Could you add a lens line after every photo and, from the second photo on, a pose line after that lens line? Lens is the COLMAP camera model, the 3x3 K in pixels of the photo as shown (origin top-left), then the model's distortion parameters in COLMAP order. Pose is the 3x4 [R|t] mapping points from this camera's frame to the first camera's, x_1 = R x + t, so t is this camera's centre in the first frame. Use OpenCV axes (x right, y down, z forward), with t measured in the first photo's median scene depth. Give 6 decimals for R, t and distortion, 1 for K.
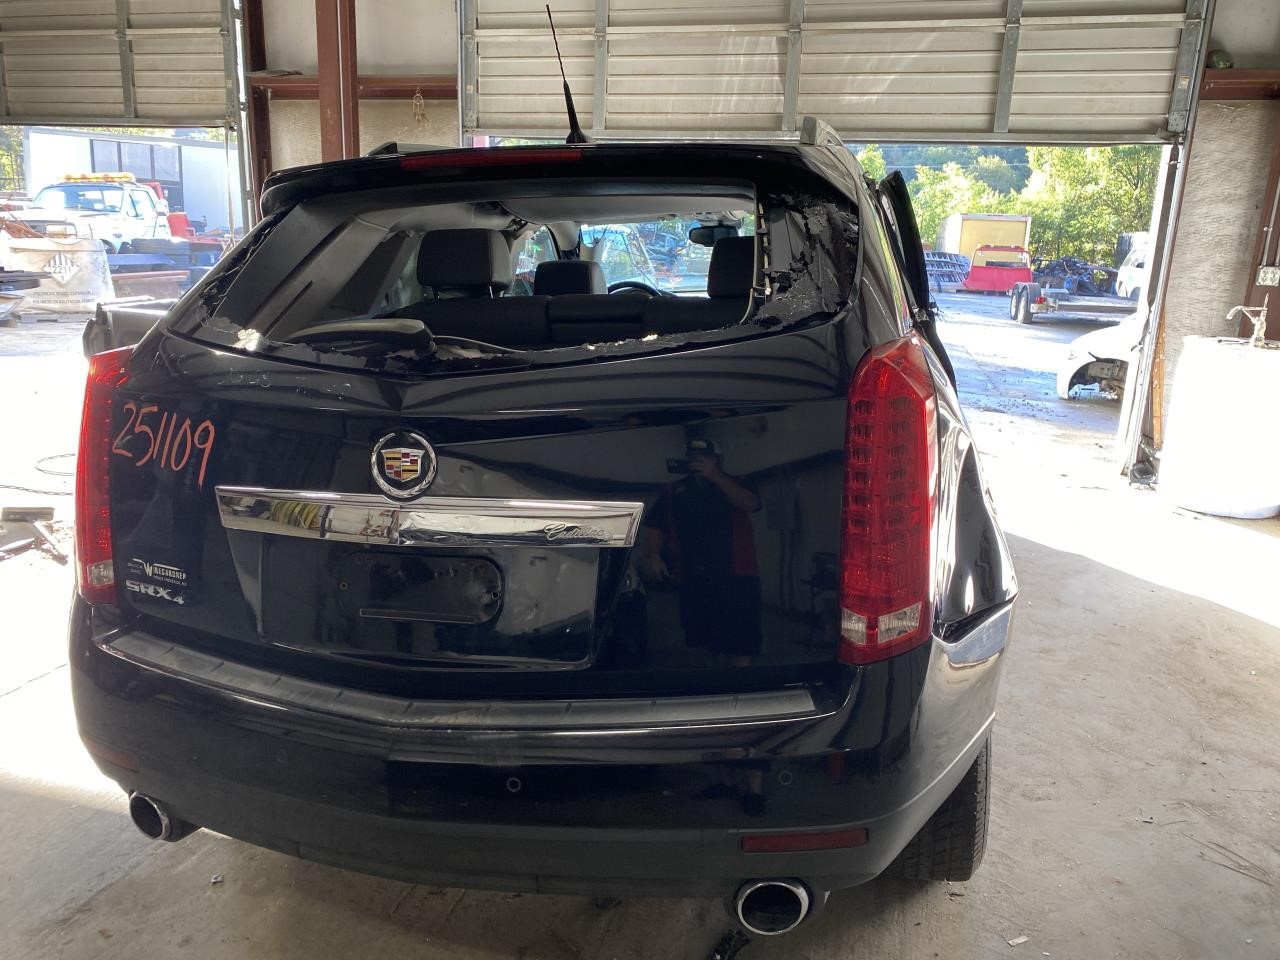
lens RADIAL K [[957.8, 0, 641.8], [0, 957.8, 475.8], [0, 0, 1]] dist [0.012152, -0.009443]
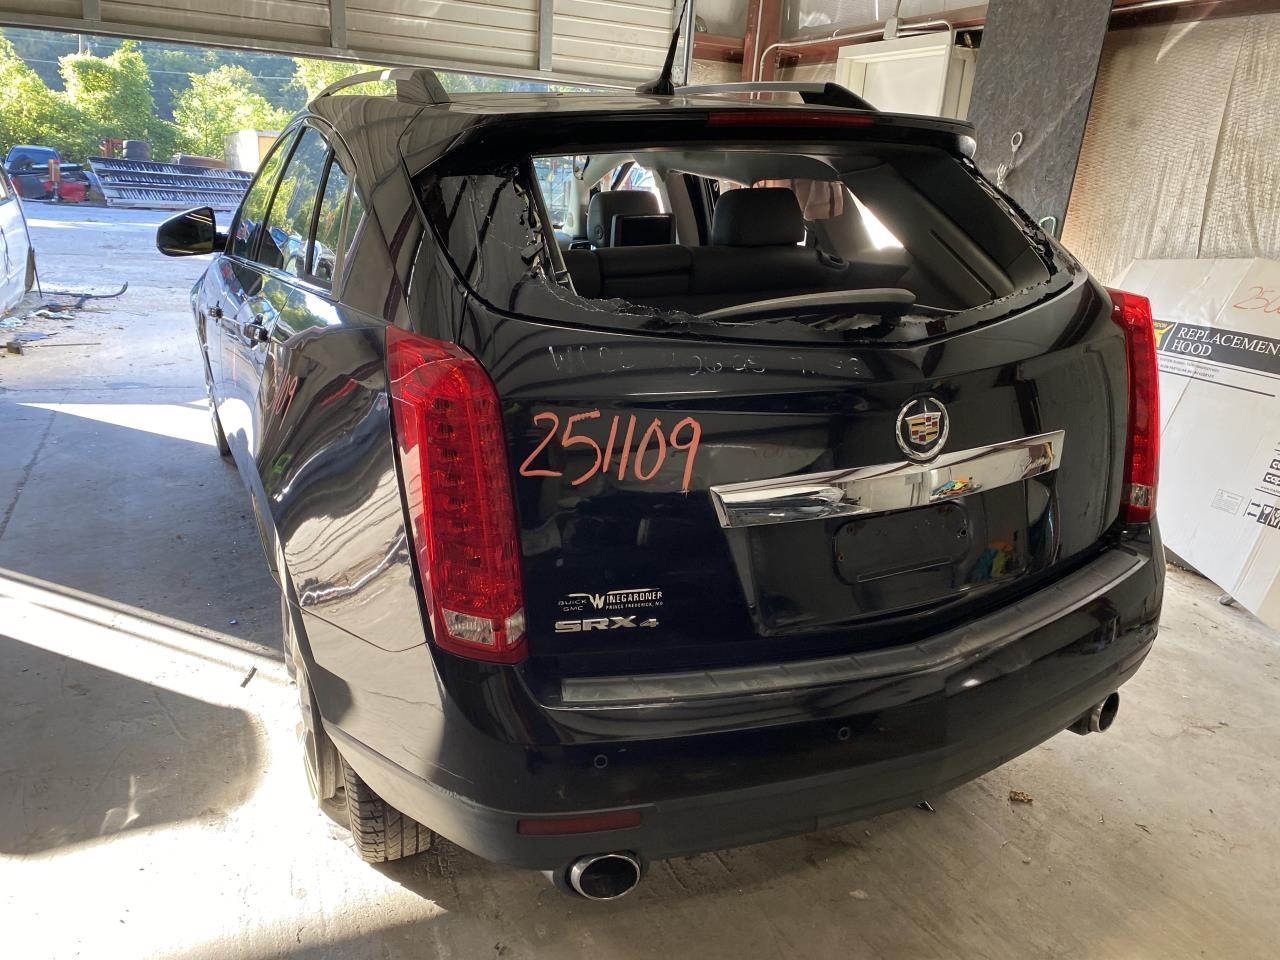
lens RADIAL K [[957.8, 0, 641.6], [0, 957.8, 485.2], [0, 0, 1]] dist [0.012152, -0.009443]
pose [[0.764886, -0.184581, 0.617154, -1.012235], [0.128533, 0.982534, 0.134560, -0.116931], [-0.631212, -0.023599, 0.775251, 0.318294]]
